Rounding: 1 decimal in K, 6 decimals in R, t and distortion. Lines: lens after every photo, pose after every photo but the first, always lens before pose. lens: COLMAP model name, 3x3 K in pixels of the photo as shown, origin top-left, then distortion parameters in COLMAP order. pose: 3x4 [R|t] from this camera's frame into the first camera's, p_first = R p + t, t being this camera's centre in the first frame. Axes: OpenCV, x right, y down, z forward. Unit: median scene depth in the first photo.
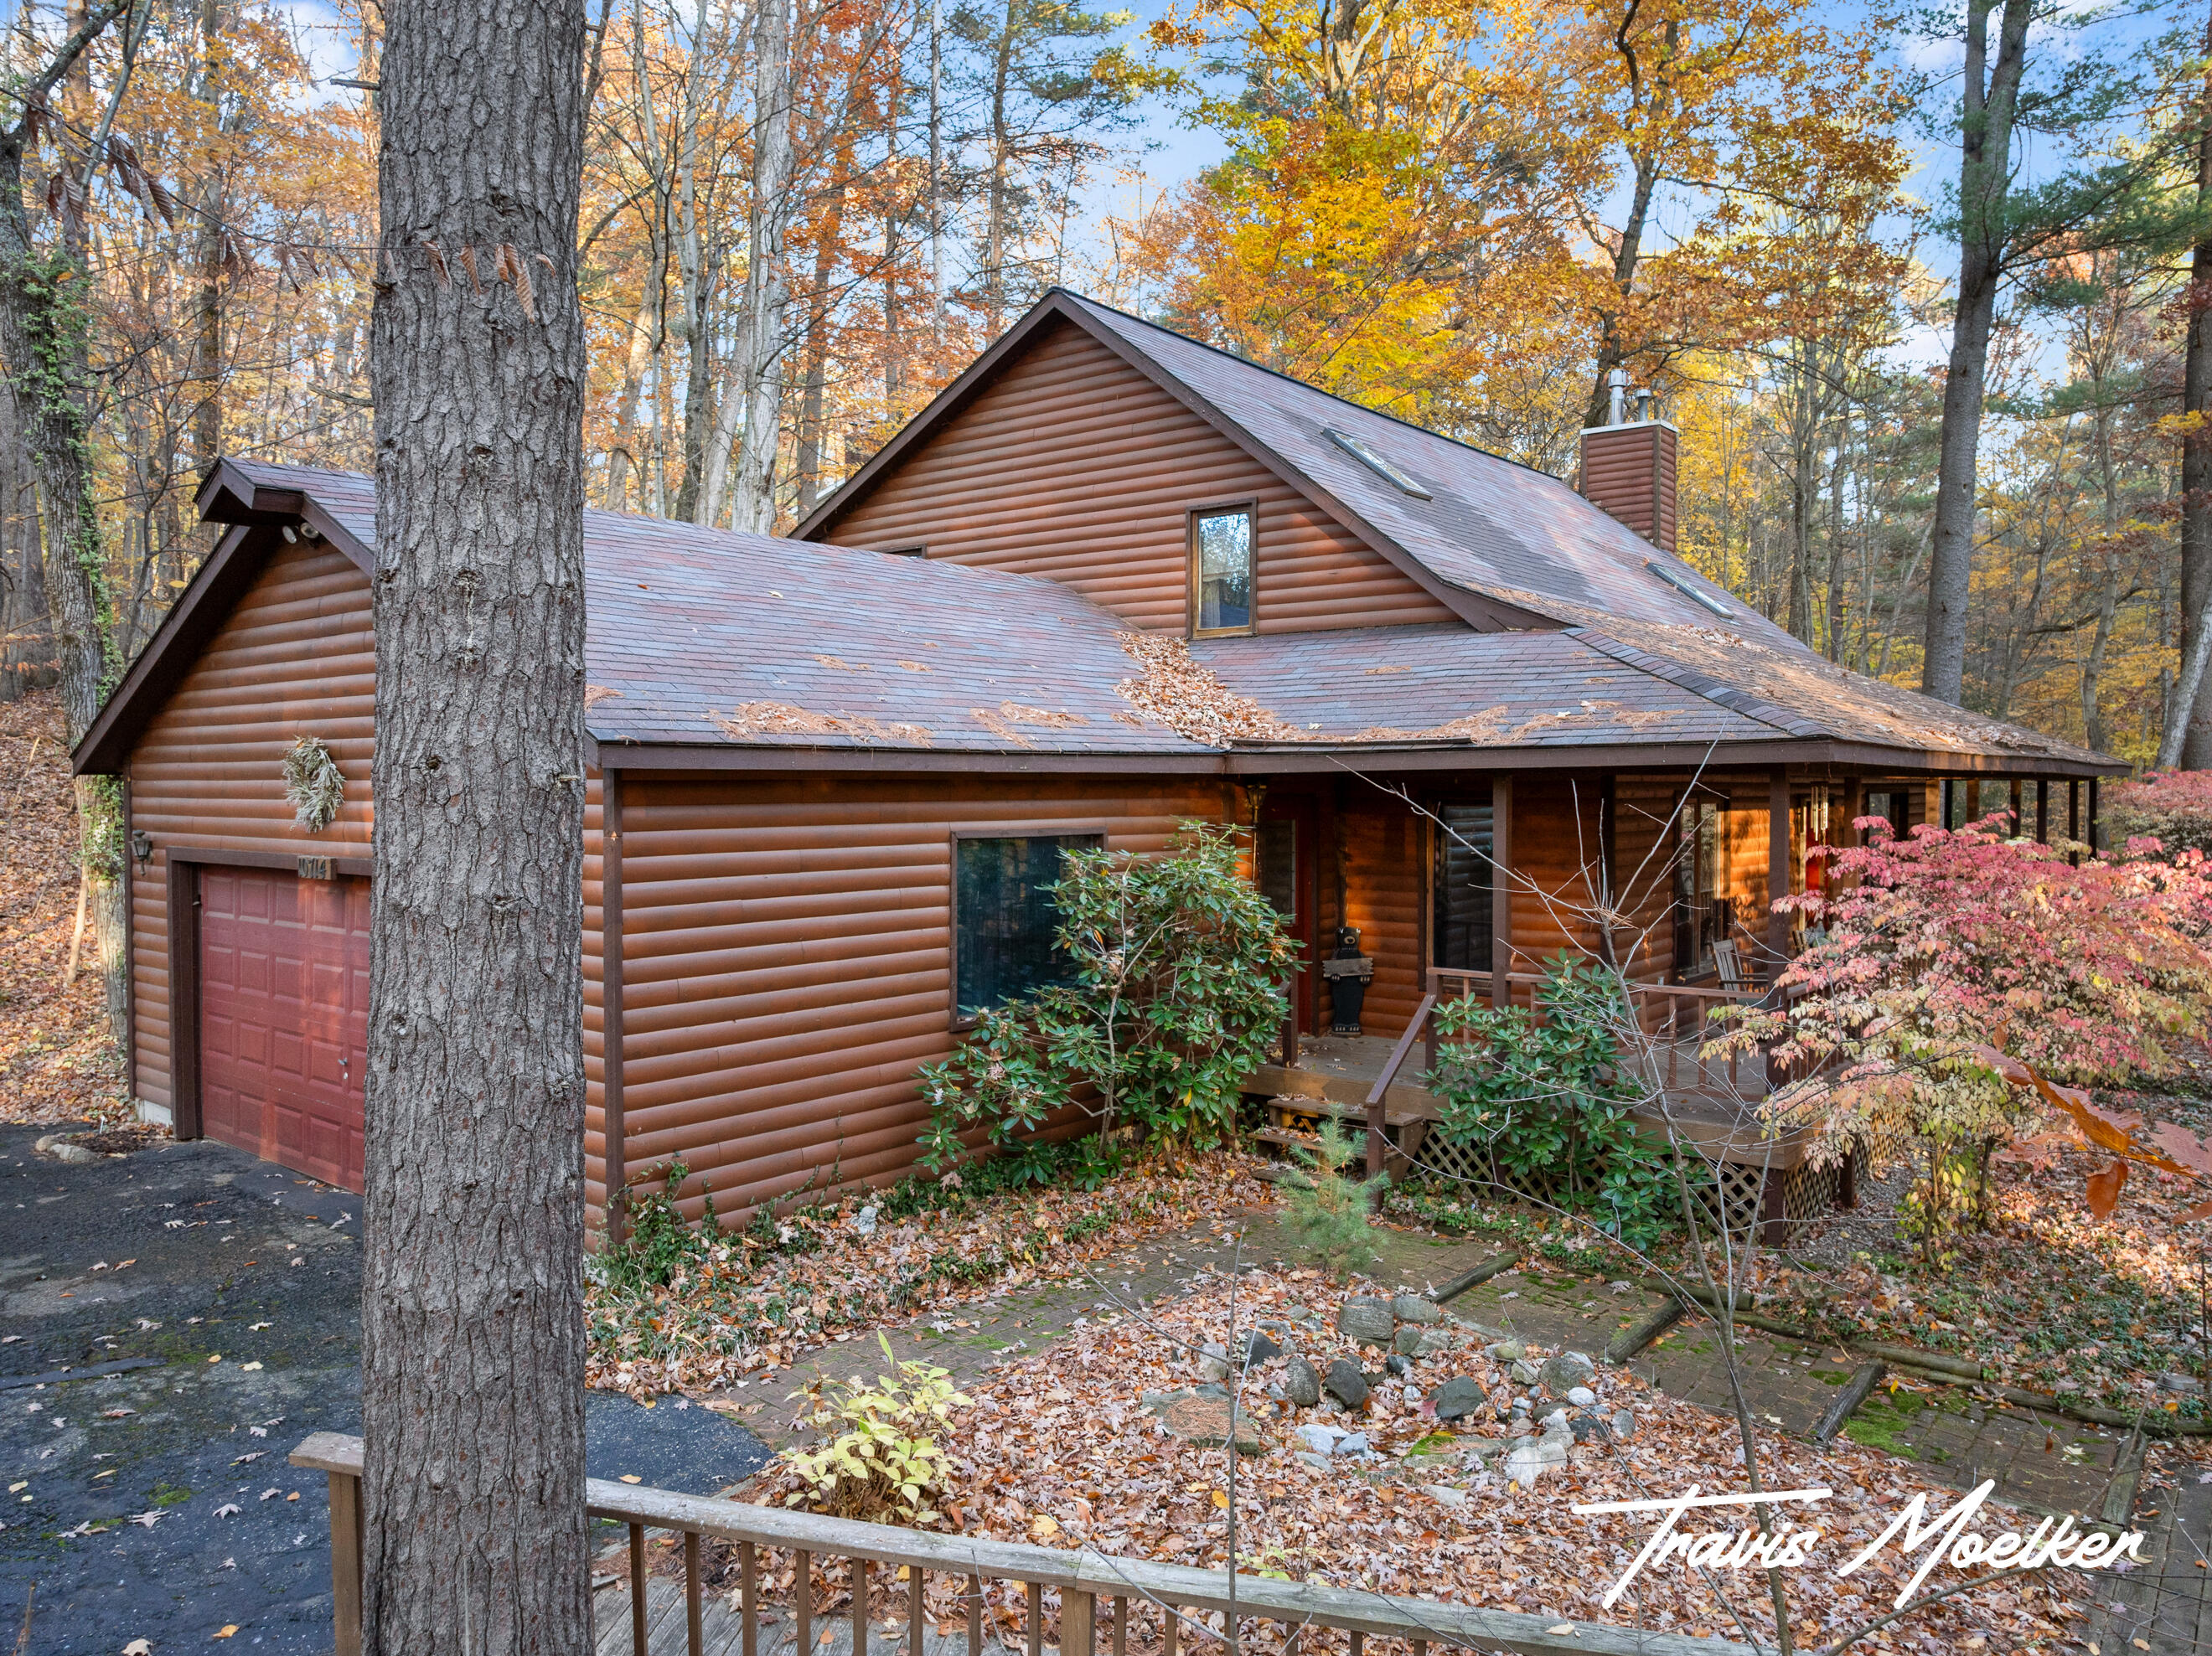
lens RADIAL K [[1571.5, 0, 1108.5], [0, 1571.5, 827.8], [0, 0, 1]] dist [-0.027074, -0.001546]
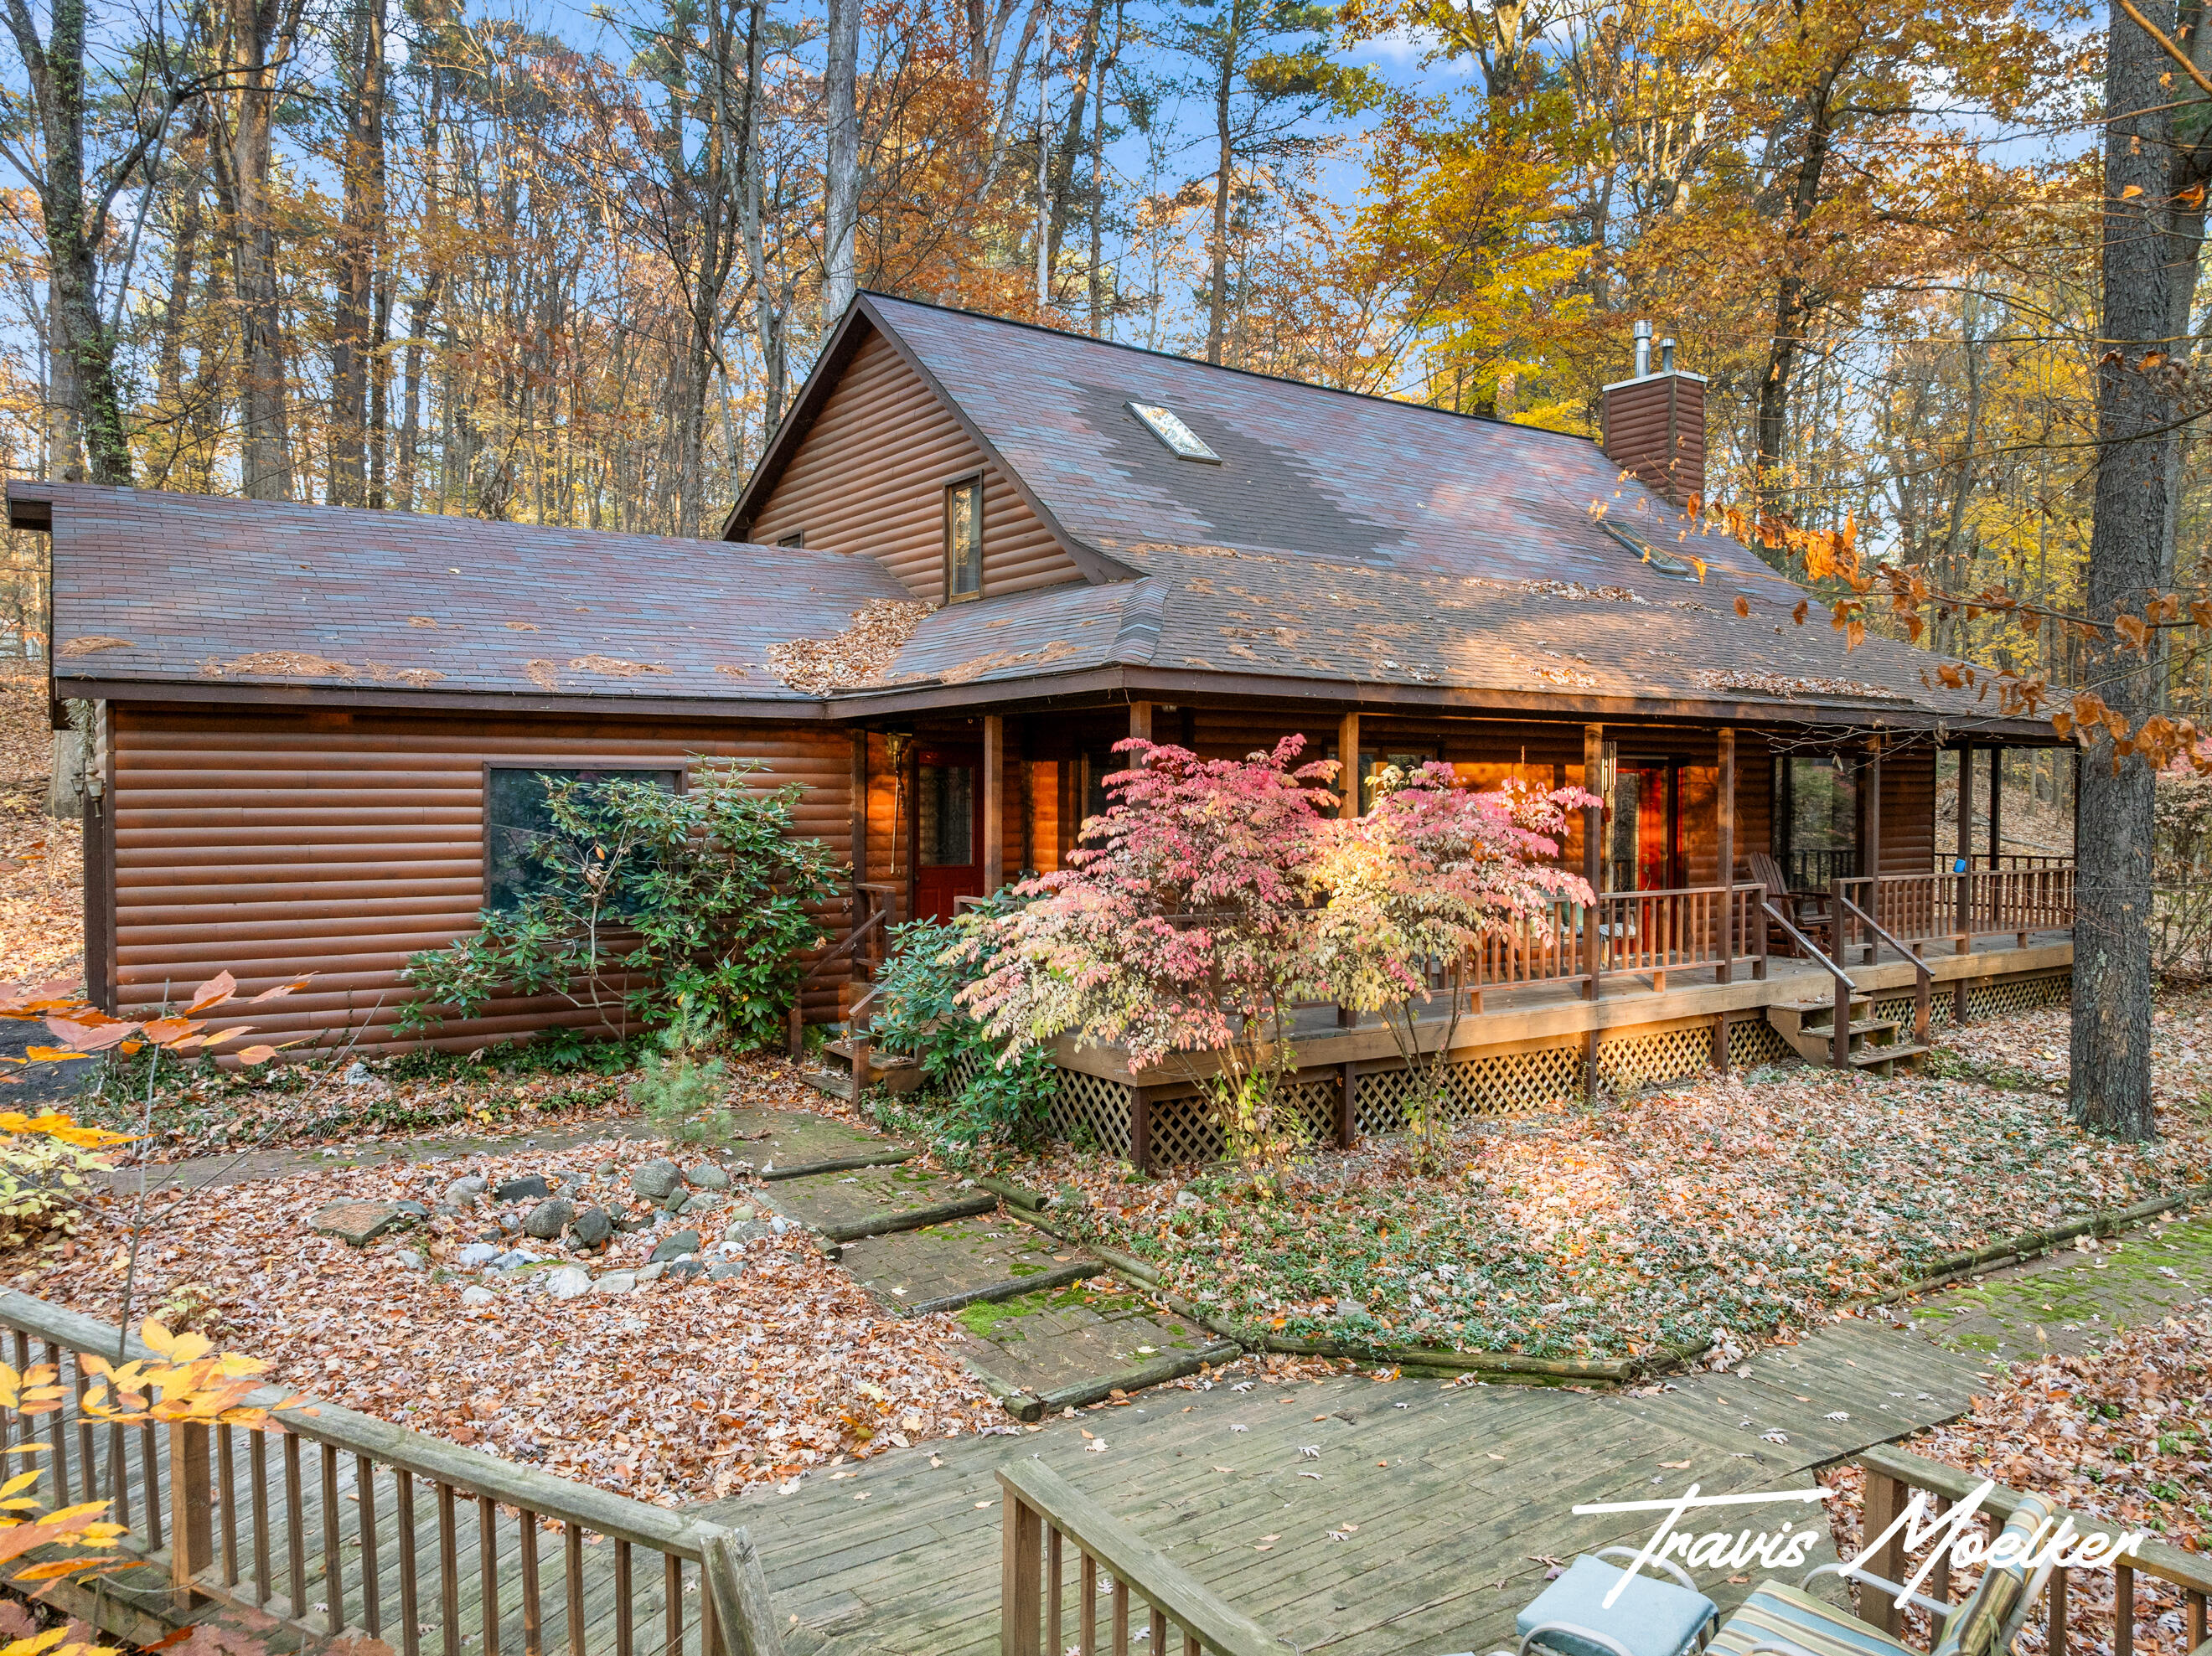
lens RADIAL K [[1571.5, 0, 1110.0], [0, 1571.5, 827.4], [0, 0, 1]] dist [-0.027074, -0.001546]
pose [[0.957688, 0.011460, -0.287580, 0.486322], [-0.012405, 0.999922, -0.001465, 0.033785], [0.287540, 0.004970, 0.957756, 0.002492]]
